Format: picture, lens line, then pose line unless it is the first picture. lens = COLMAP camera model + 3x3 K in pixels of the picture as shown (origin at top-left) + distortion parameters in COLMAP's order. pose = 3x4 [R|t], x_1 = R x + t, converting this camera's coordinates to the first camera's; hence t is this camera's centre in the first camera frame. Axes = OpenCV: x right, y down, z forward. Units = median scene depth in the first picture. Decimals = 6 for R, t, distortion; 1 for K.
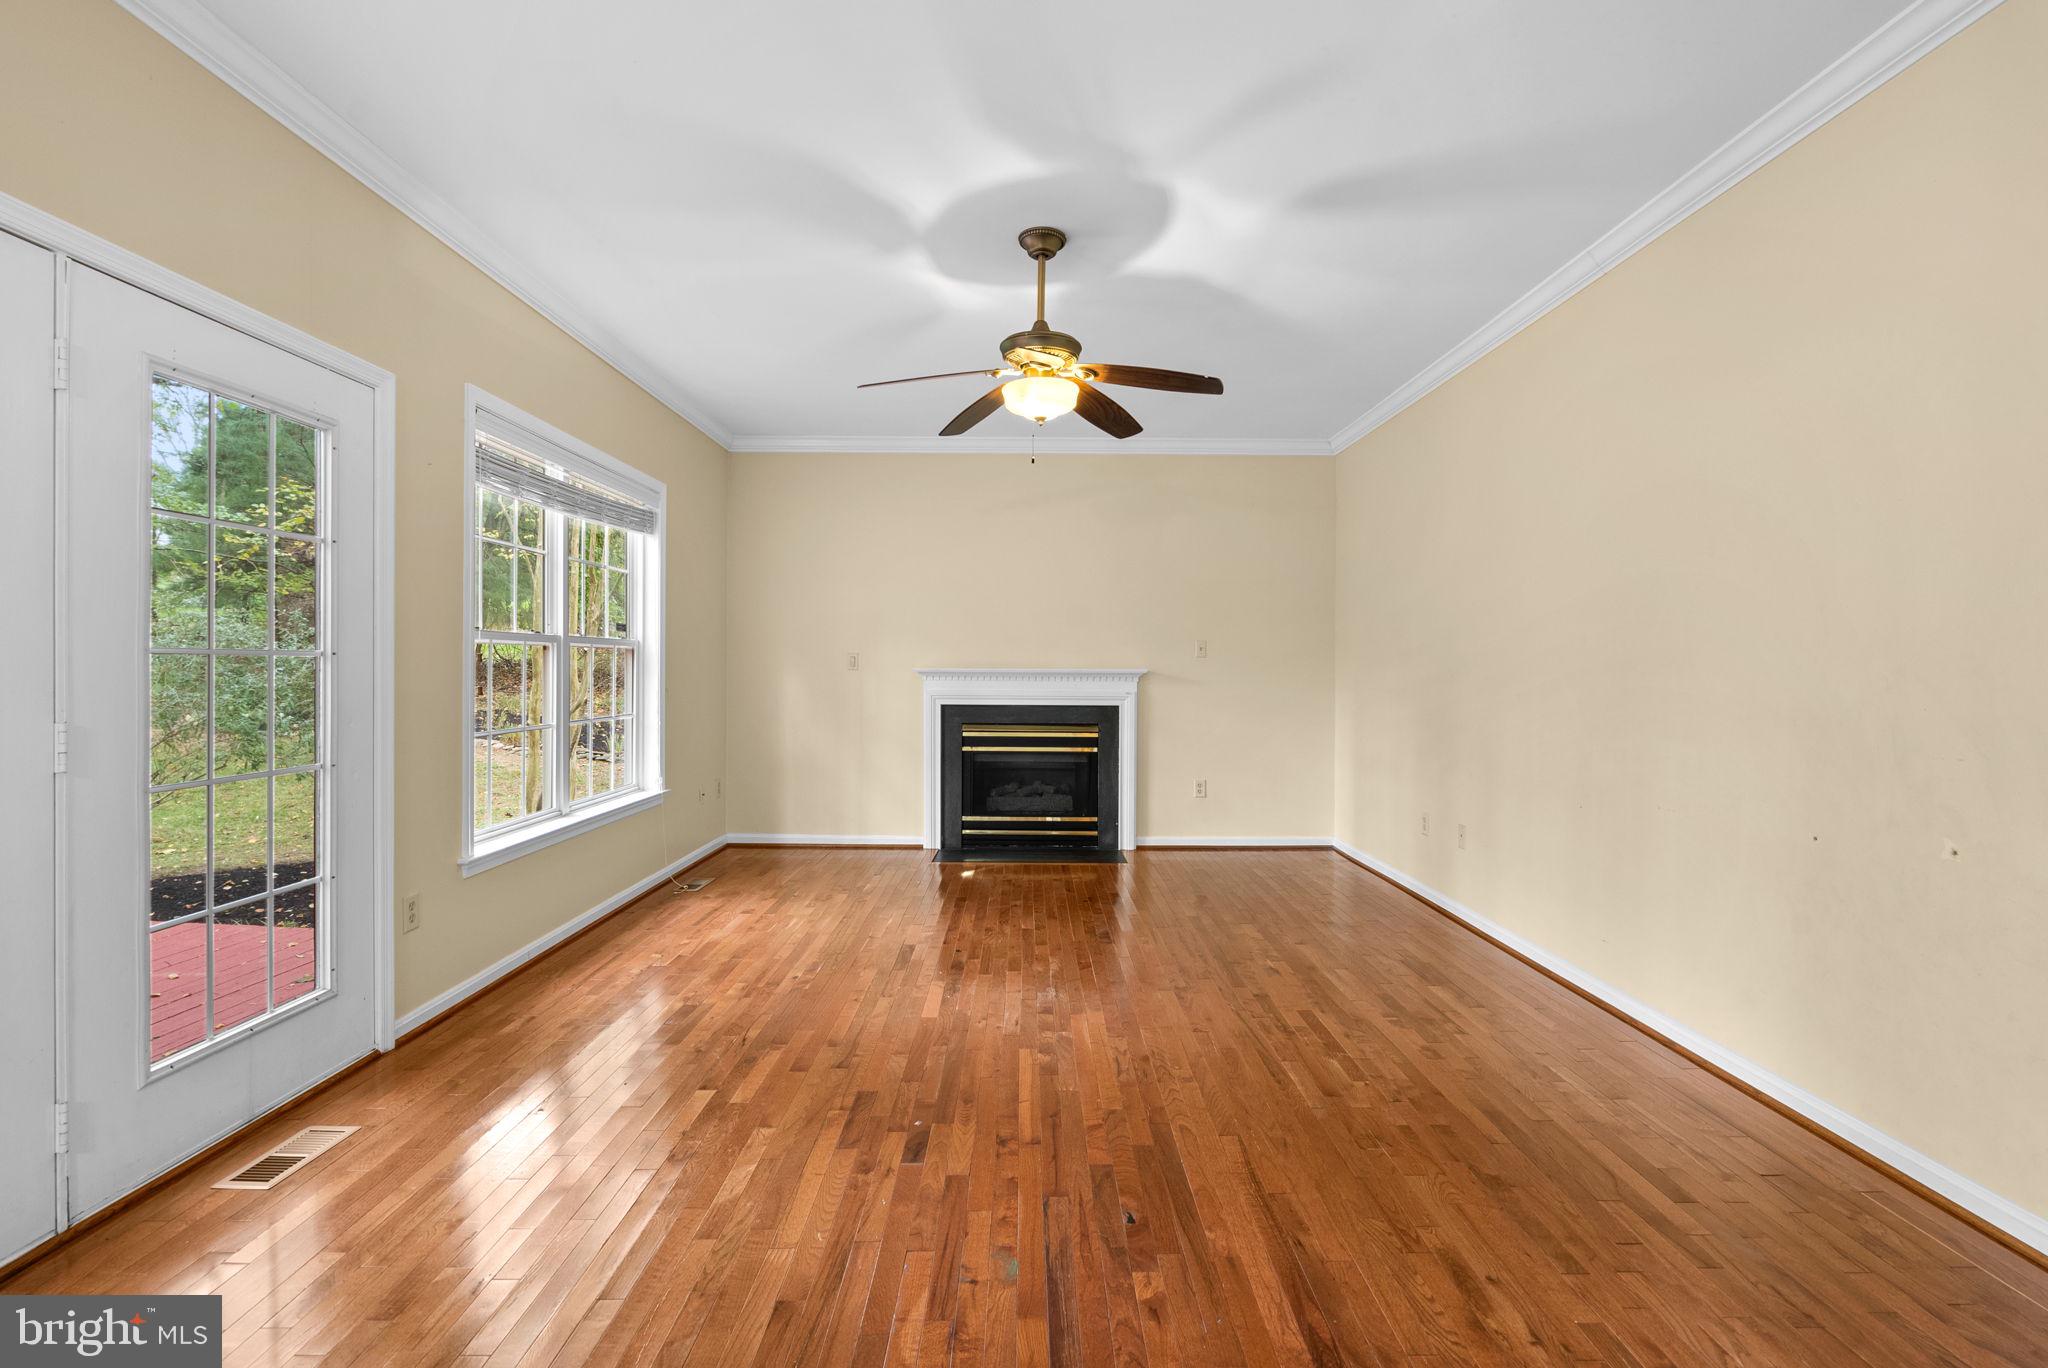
lens RADIAL K [[929.6, 0, 1032.9], [0, 929.6, 668.4], [0, 0, 1]] dist [-0.006593, 0.003281]
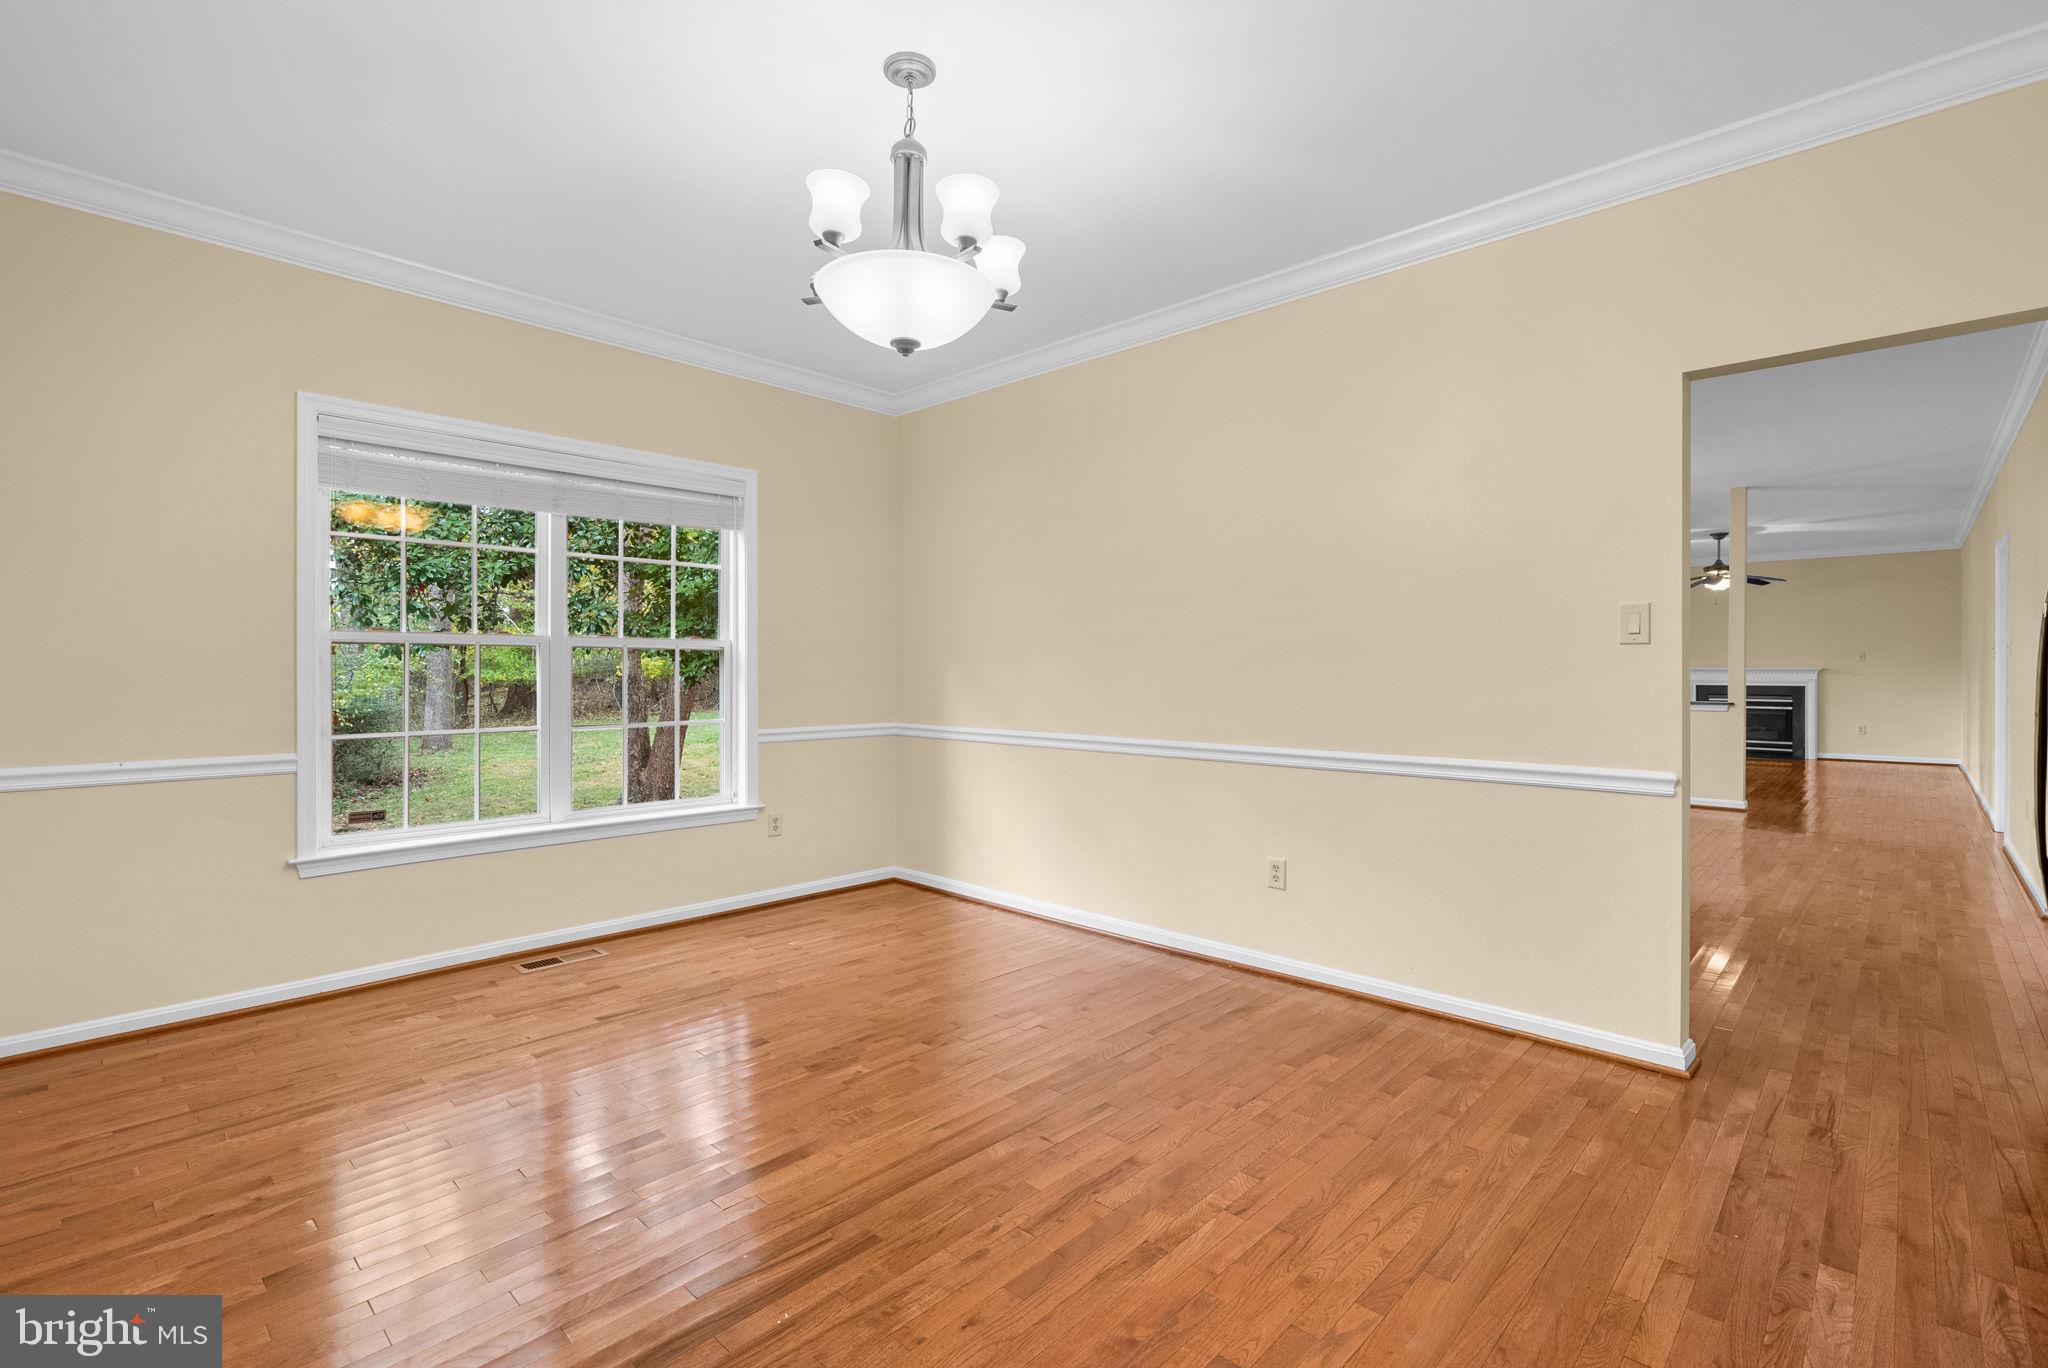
lens RADIAL K [[929.6, 0, 1043.0], [0, 929.6, 673.7], [0, 0, 1]] dist [-0.006593, 0.003281]
pose [[0.728615, -0.002057, -0.684921, 0.261791], [0.009044, 0.999937, 0.006618, -0.013279], [0.684864, -0.011016, 0.728588, -1.534783]]
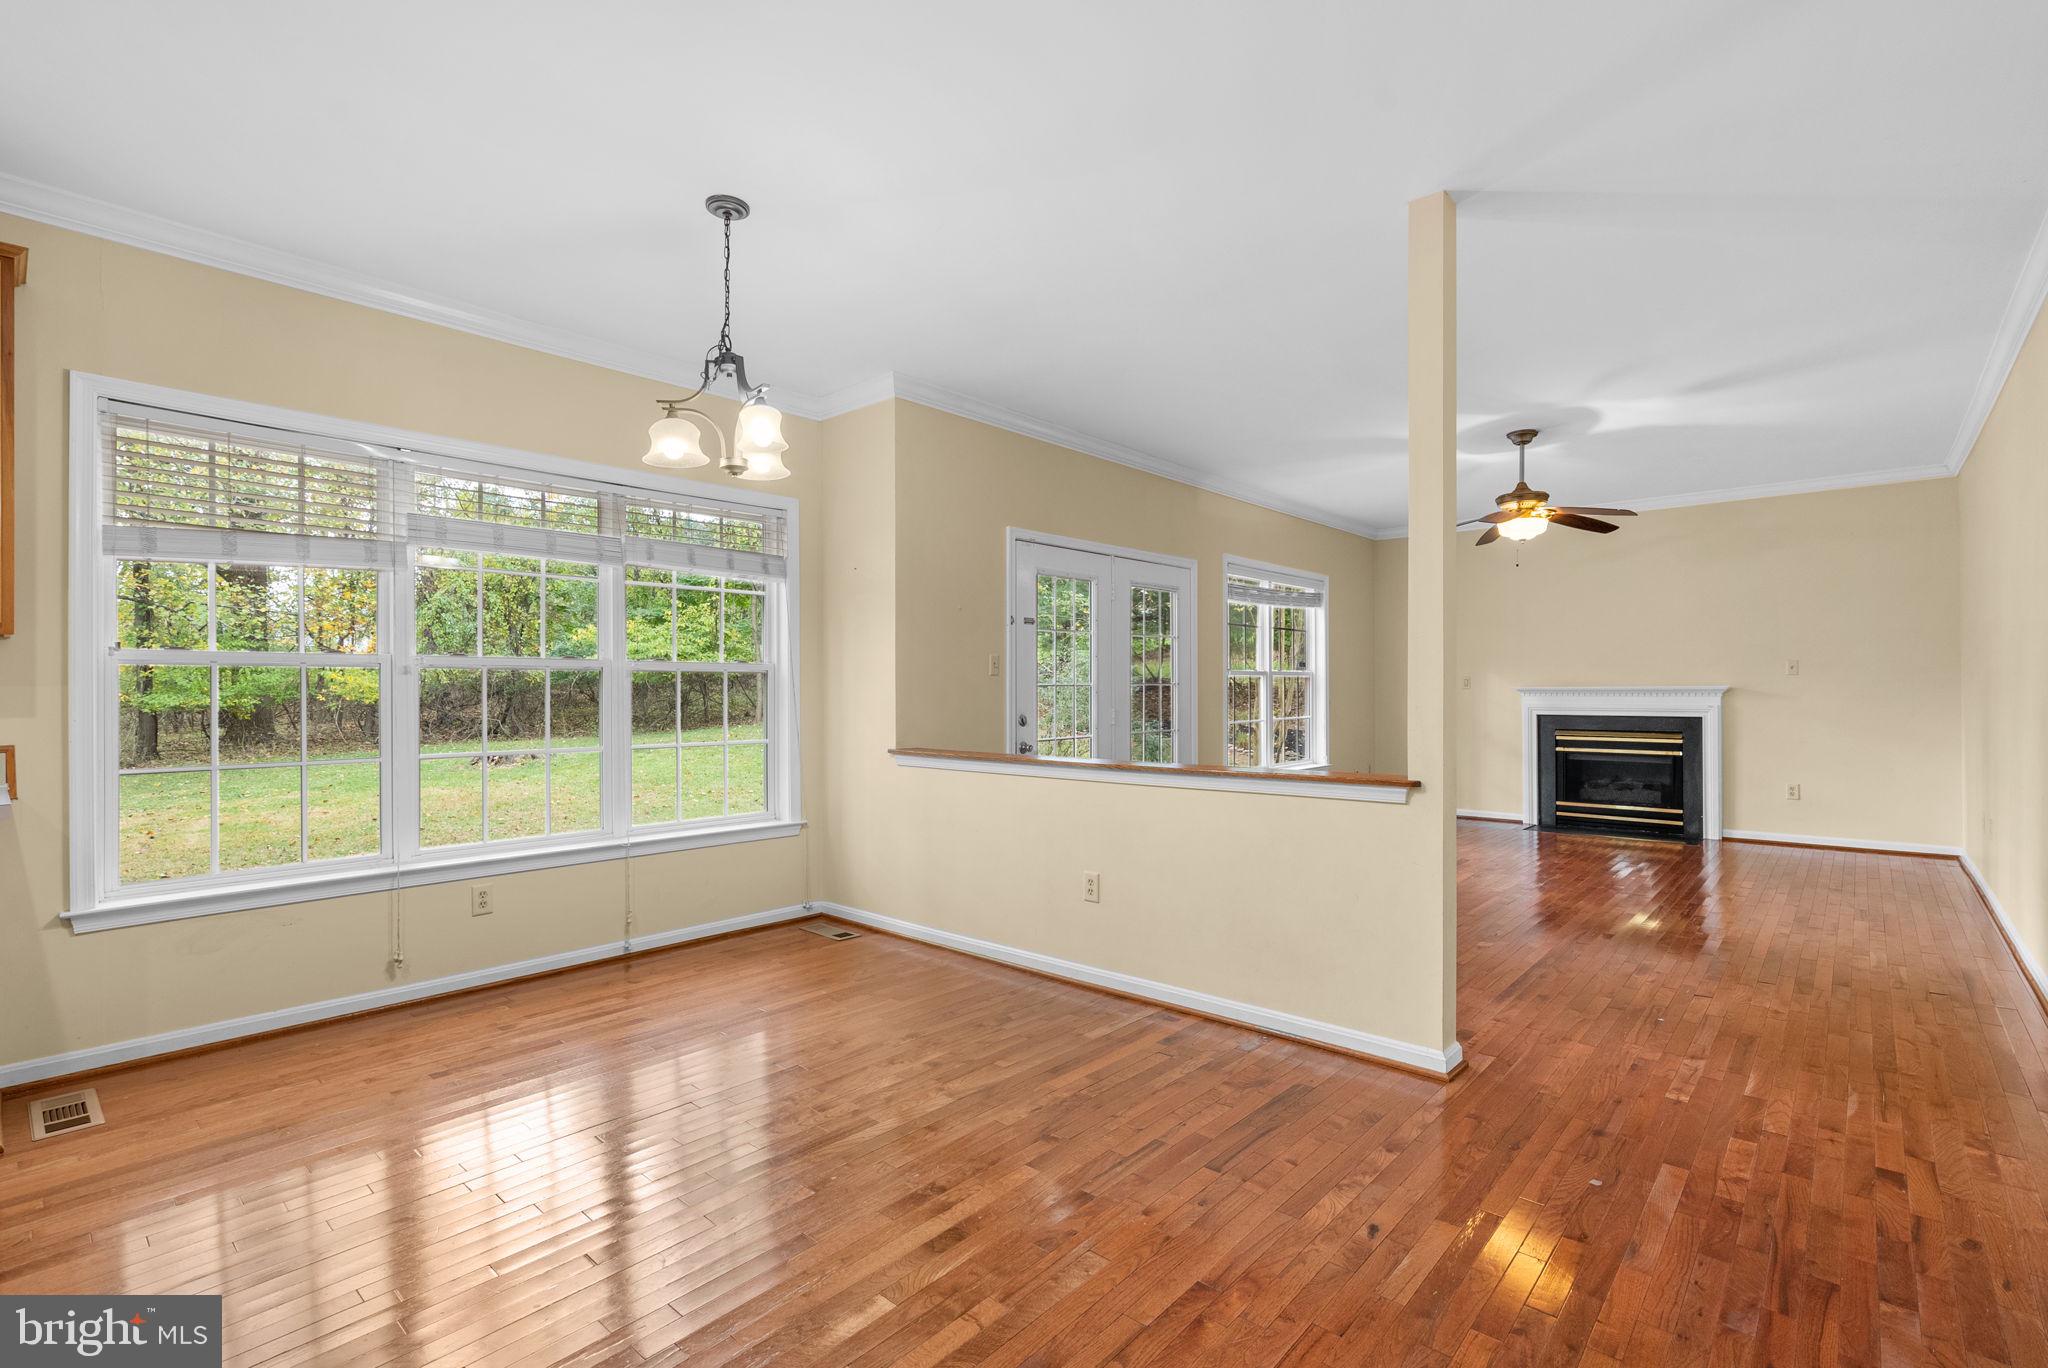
lens RADIAL K [[929.6, 0, 1039.4], [0, 929.6, 689.9], [0, 0, 1]] dist [-0.006593, 0.003281]
pose [[0.749850, -0.010389, -0.661526, 0.242615], [0.012446, 0.999921, -0.001596, -0.002855], [0.661490, -0.007037, 0.749921, -0.446161]]
